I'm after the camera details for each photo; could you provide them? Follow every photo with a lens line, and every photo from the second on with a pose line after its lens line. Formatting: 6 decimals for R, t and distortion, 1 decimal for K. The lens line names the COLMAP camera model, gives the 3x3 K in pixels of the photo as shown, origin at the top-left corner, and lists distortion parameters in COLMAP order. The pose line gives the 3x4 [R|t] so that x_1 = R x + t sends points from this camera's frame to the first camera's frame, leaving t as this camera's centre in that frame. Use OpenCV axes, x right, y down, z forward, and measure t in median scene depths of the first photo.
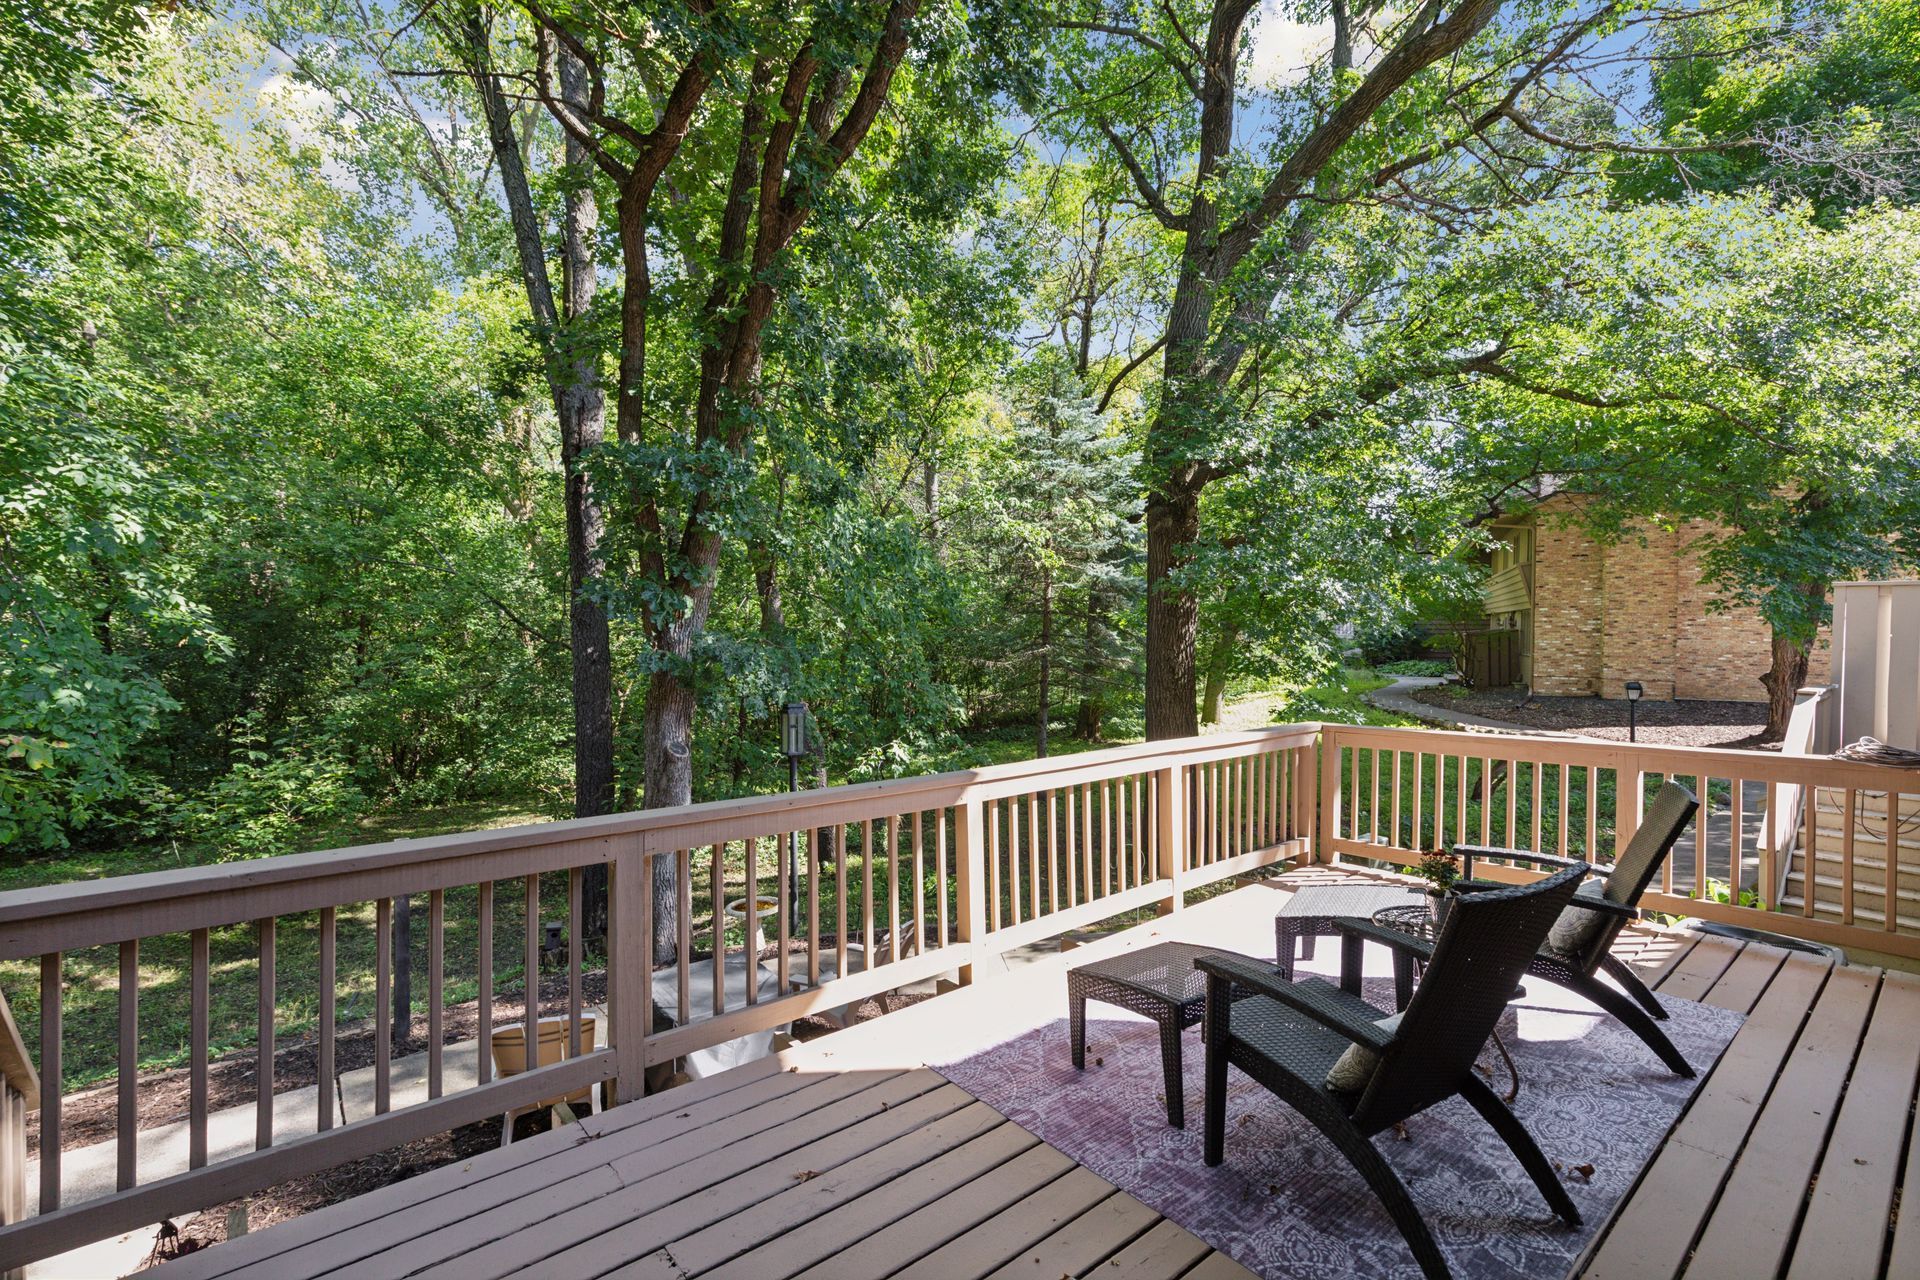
lens RADIAL K [[863.5, 0, 960.4], [0, 863.5, 639.0], [0, 0, 1]] dist [0.005563, -0.001660]
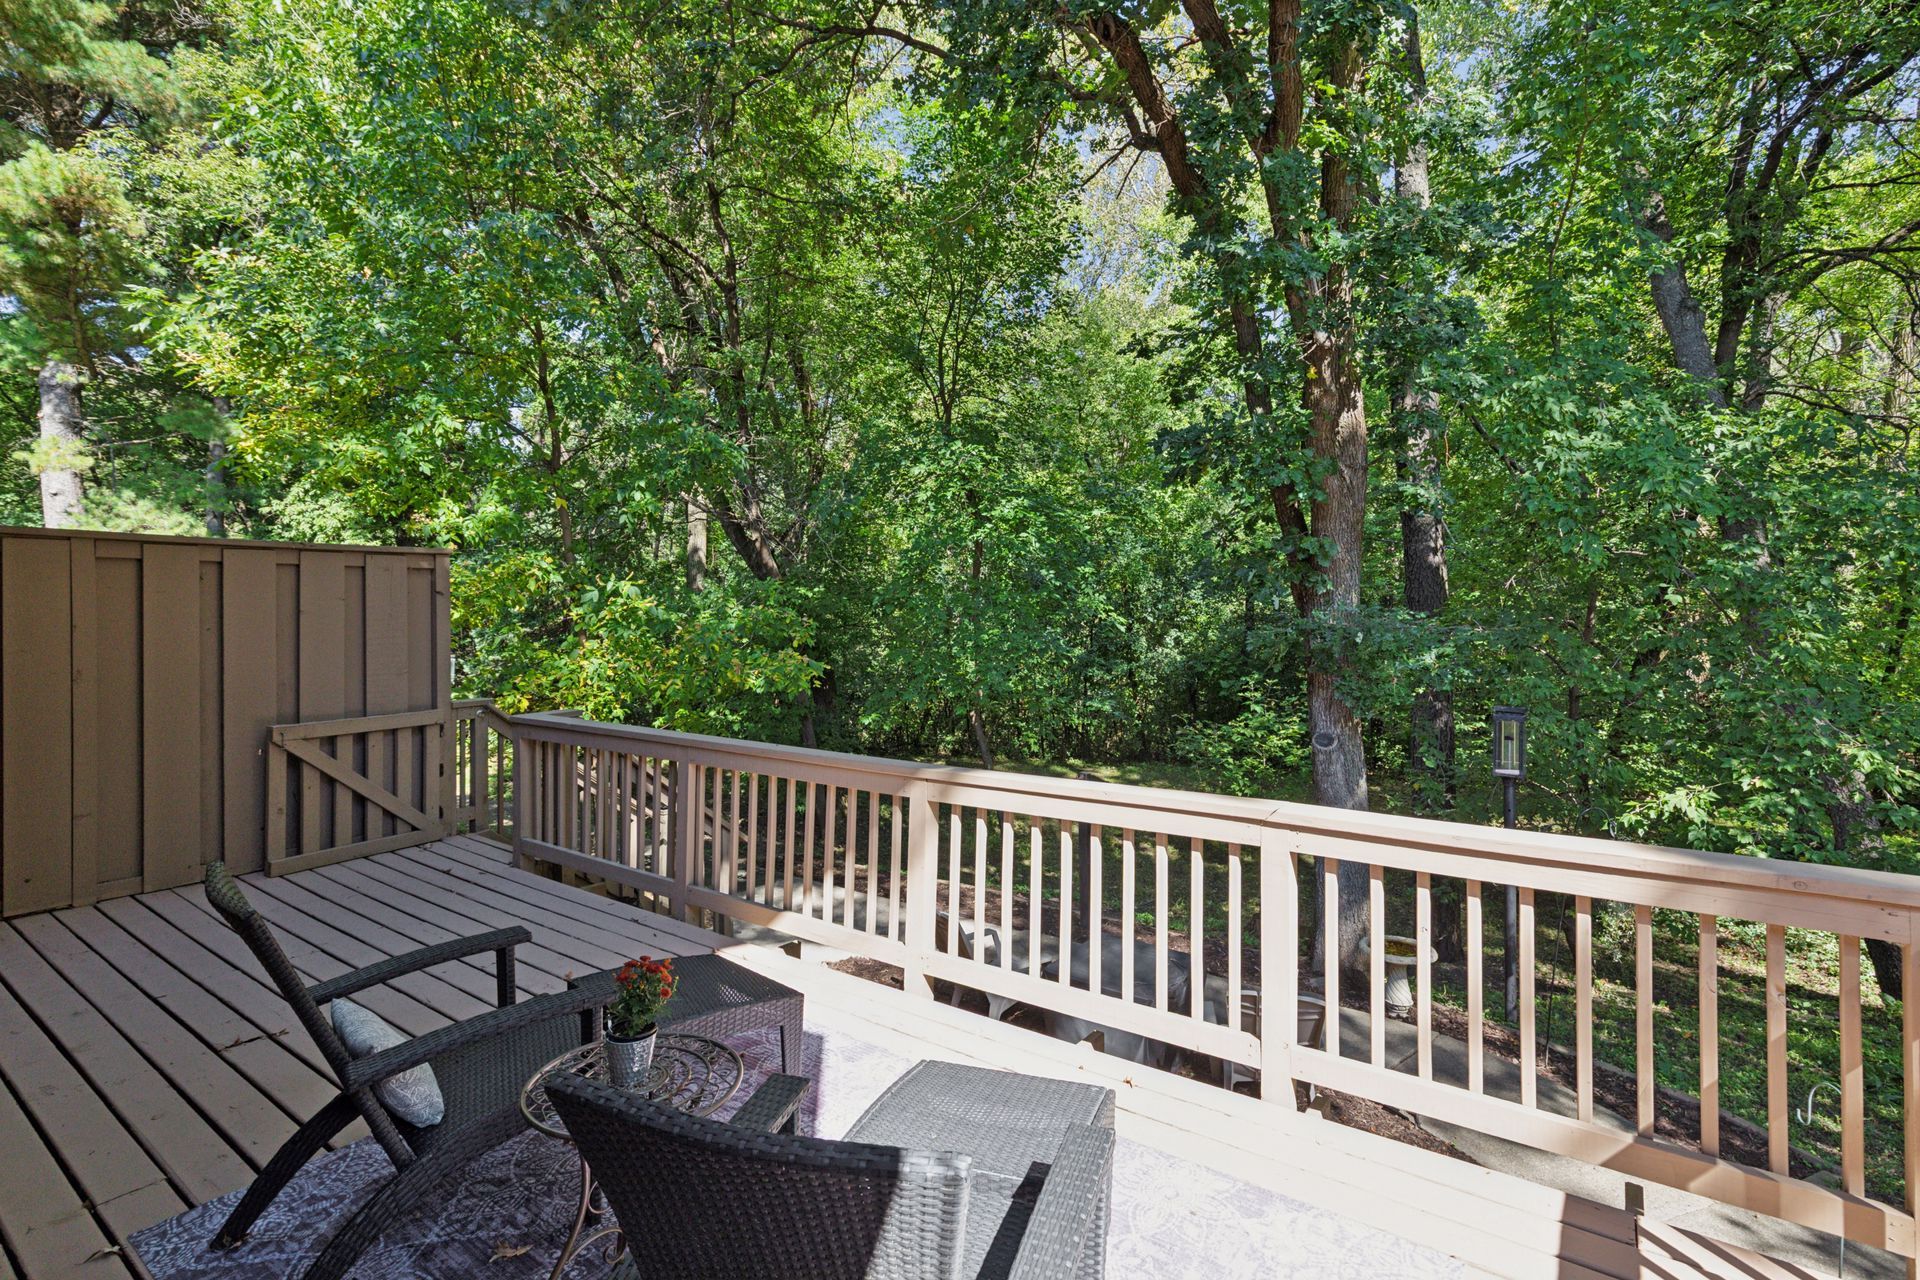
lens RADIAL K [[863.5, 0, 956.9], [0, 863.5, 623.3], [0, 0, 1]] dist [0.005563, -0.001660]
pose [[0.261108, 0.003907, -0.965302, 0.607300], [-0.012748, 0.999919, 0.000599, 0.001986], [0.965225, 0.012149, 0.261136, 0.528384]]
